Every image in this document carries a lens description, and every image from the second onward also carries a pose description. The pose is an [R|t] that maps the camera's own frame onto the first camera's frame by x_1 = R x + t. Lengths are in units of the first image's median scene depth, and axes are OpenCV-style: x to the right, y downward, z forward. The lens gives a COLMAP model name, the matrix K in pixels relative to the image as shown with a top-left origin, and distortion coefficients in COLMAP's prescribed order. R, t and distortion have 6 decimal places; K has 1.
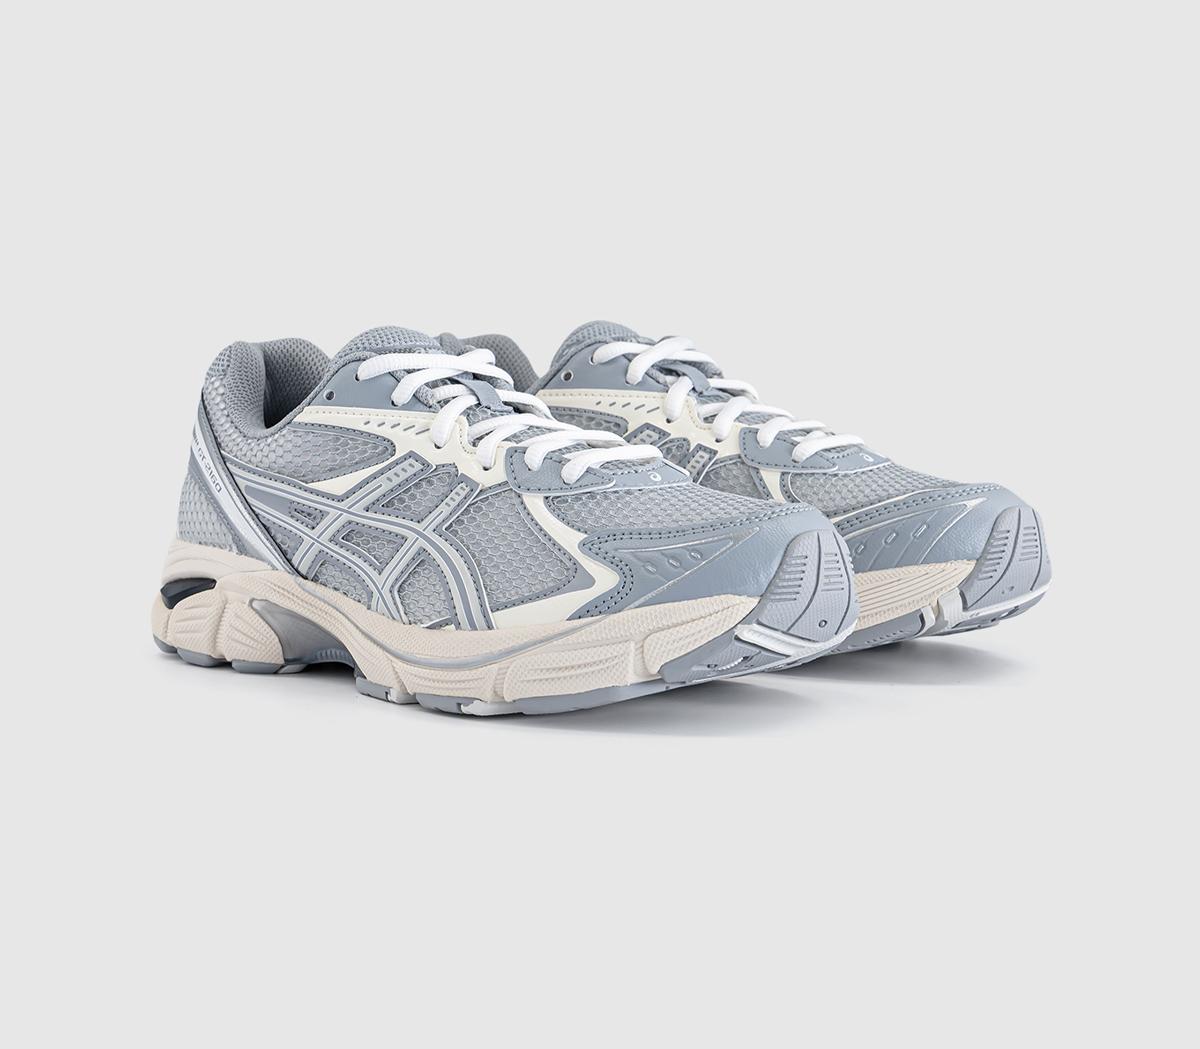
lens RADIAL K [[2069.9, 0, 601.6], [0, 2069.9, 519.0], [0, 0, 1]] dist [0.105432, 0.000000]
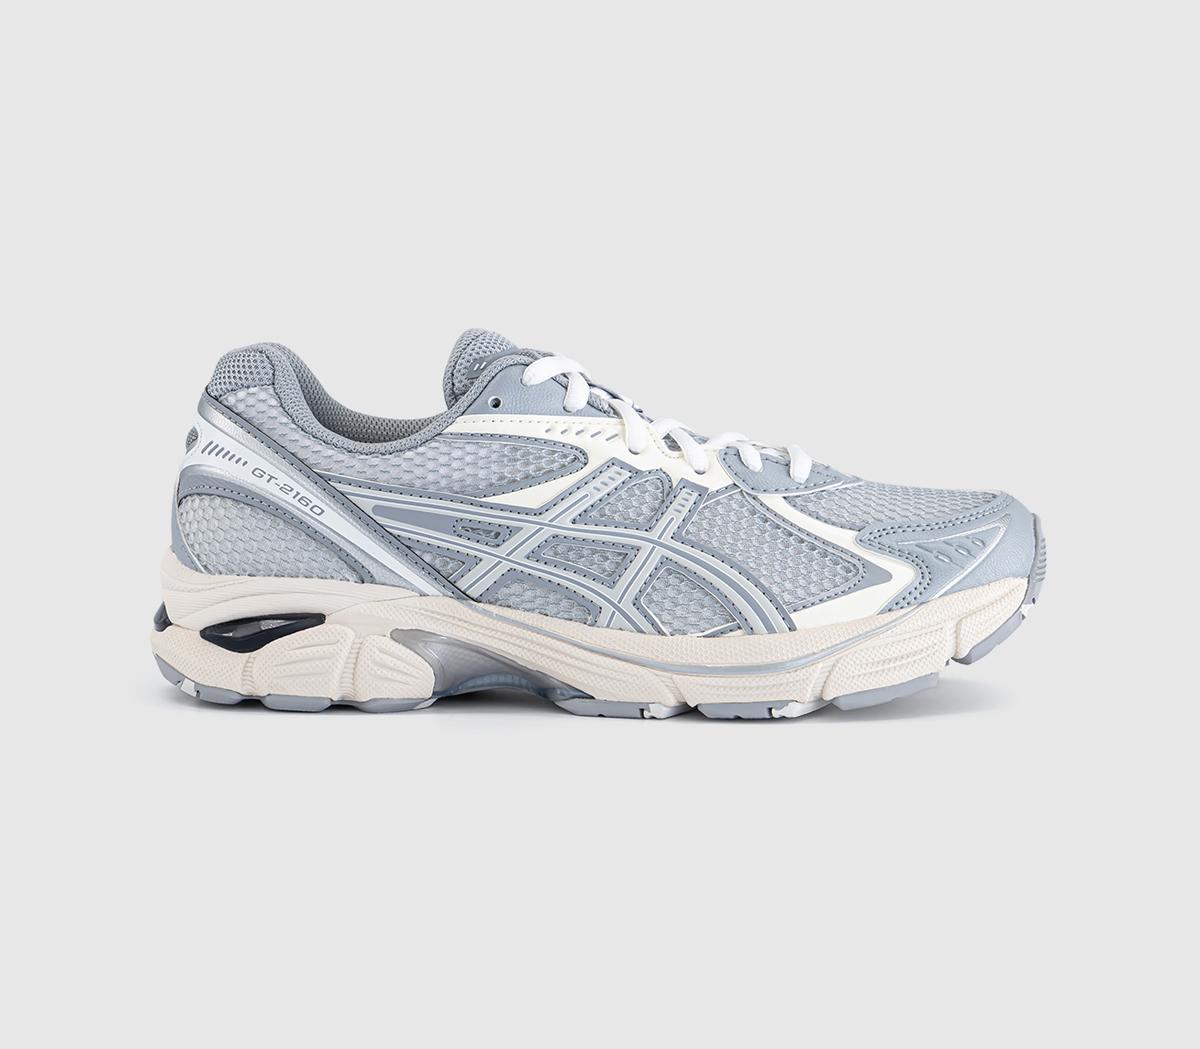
lens RADIAL K [[2069.9, 0, 601.6], [0, 2069.9, 524.9], [0, 0, 1]] dist [0.105432, 0.000000]
pose [[0.794566, -0.055434, 0.604642, -0.672411], [0.056138, 0.998265, 0.017750, -0.019102], [-0.604577, 0.019840, 0.796300, 0.237562]]
